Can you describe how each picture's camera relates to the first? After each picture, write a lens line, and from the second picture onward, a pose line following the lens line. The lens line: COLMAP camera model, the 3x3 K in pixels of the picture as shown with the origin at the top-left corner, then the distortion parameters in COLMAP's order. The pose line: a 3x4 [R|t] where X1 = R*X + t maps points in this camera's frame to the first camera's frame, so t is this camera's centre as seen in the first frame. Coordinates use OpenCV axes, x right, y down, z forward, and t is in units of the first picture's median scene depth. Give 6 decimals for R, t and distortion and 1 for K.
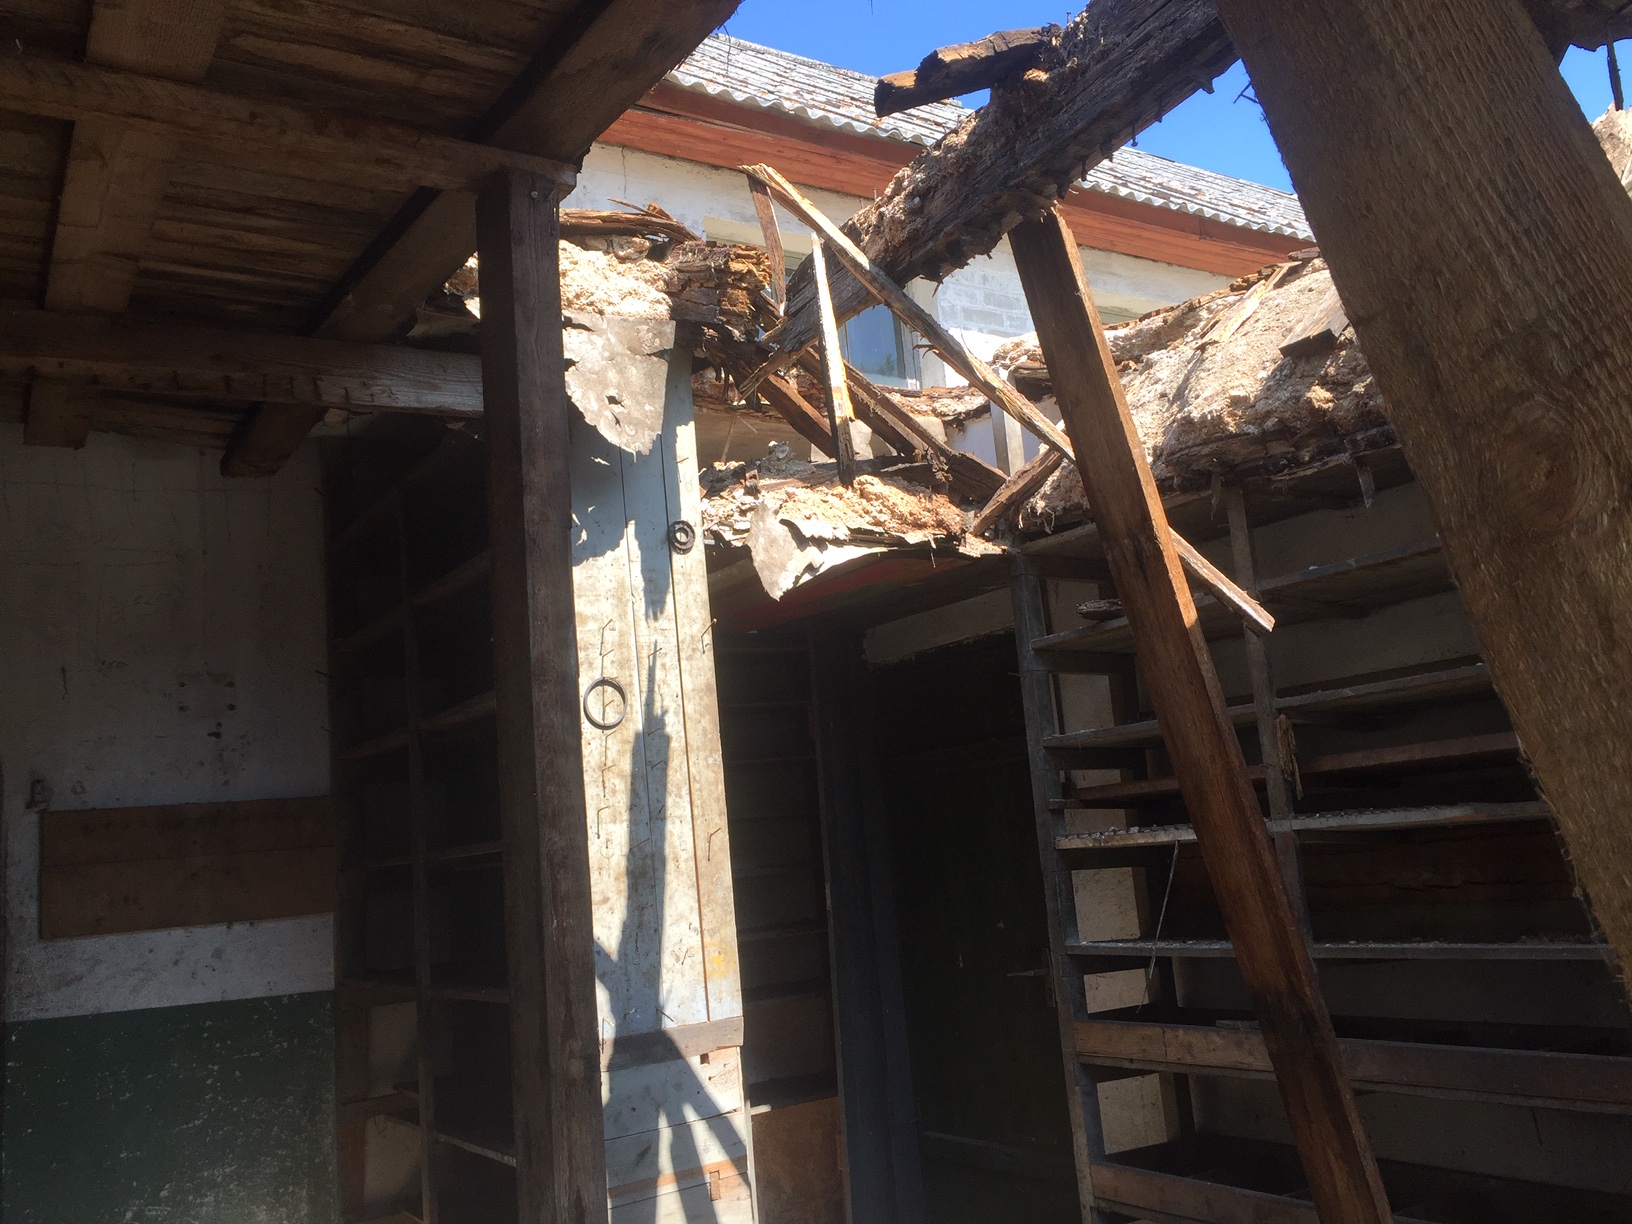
lens RADIAL K [[1391.3, 0, 819.3], [0, 1391.3, 613.9], [0, 0, 1]] dist [0.087816, -0.120412]
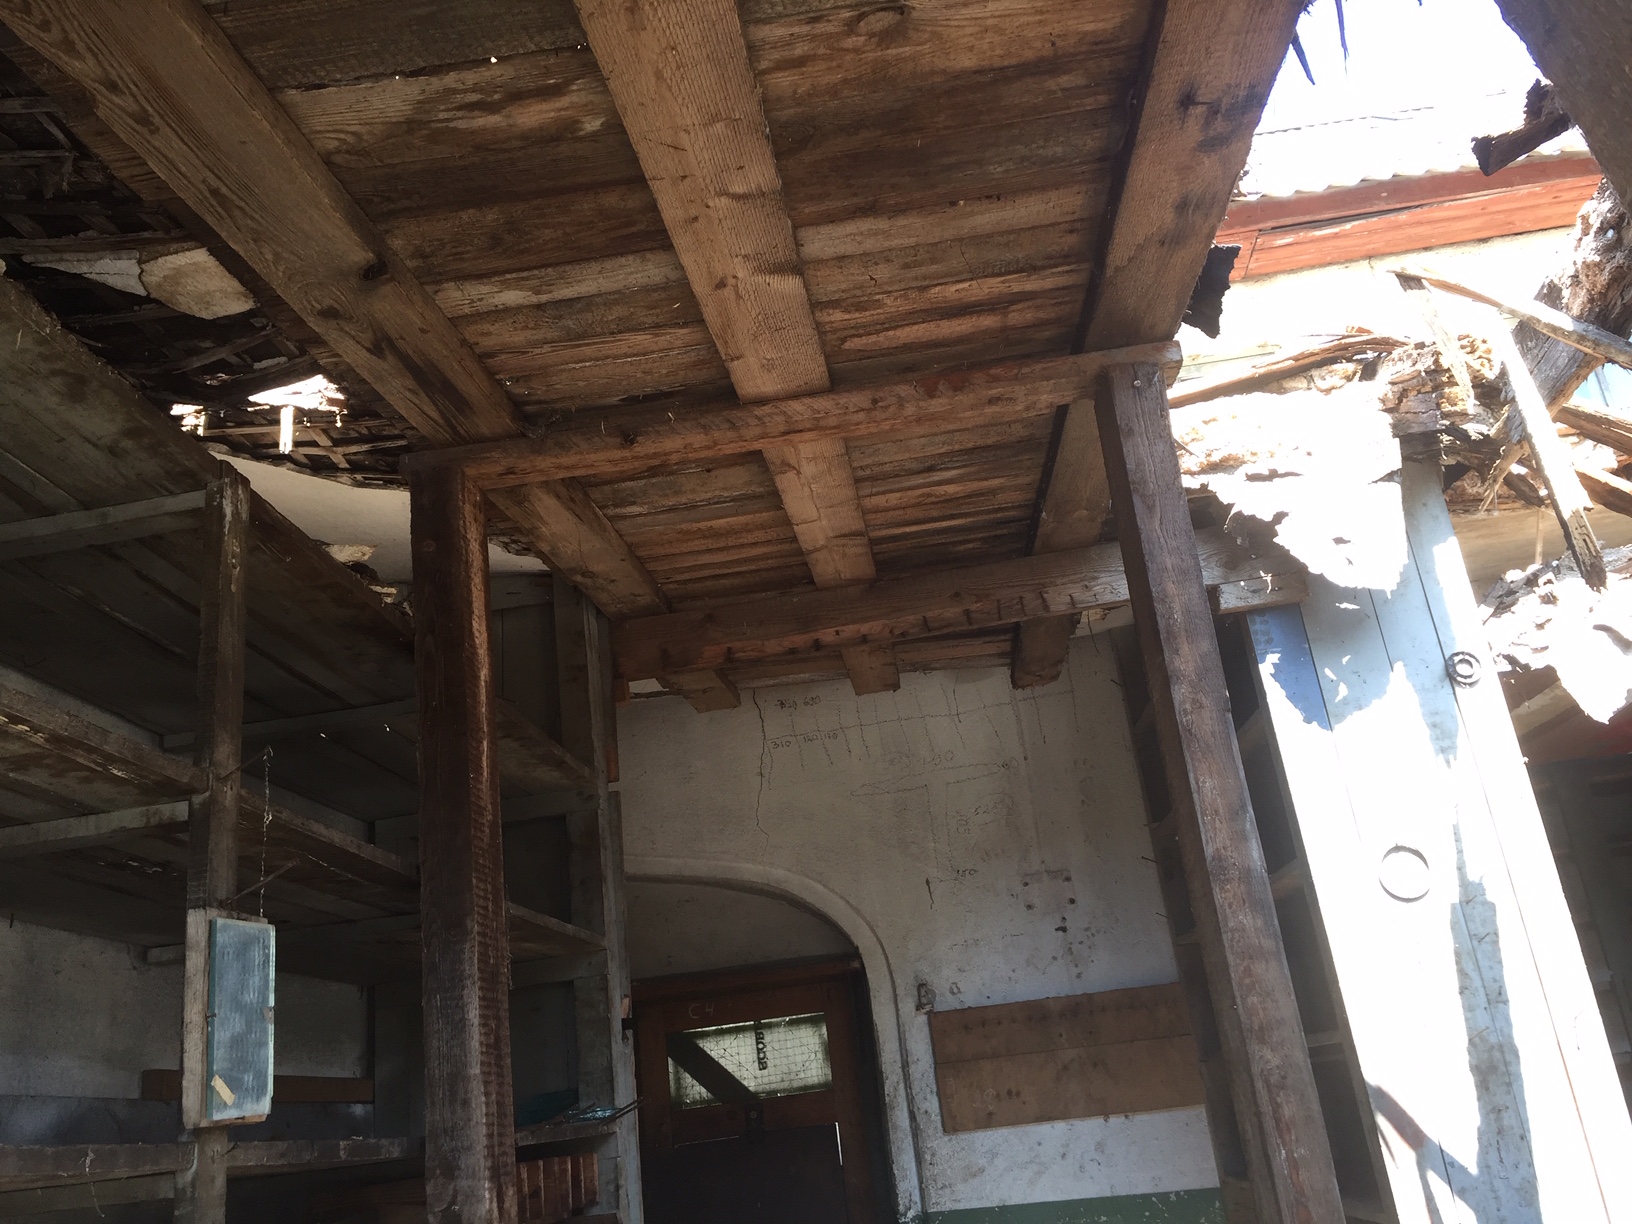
lens RADIAL K [[1391.3, 0, 812.7], [0, 1391.3, 617.1], [0, 0, 1]] dist [0.087816, -0.120412]
pose [[0.793406, -0.208561, -0.571847, 0.095806], [0.146404, 0.977274, -0.153300, -0.012363], [0.590824, 0.037908, 0.805909, 0.047219]]
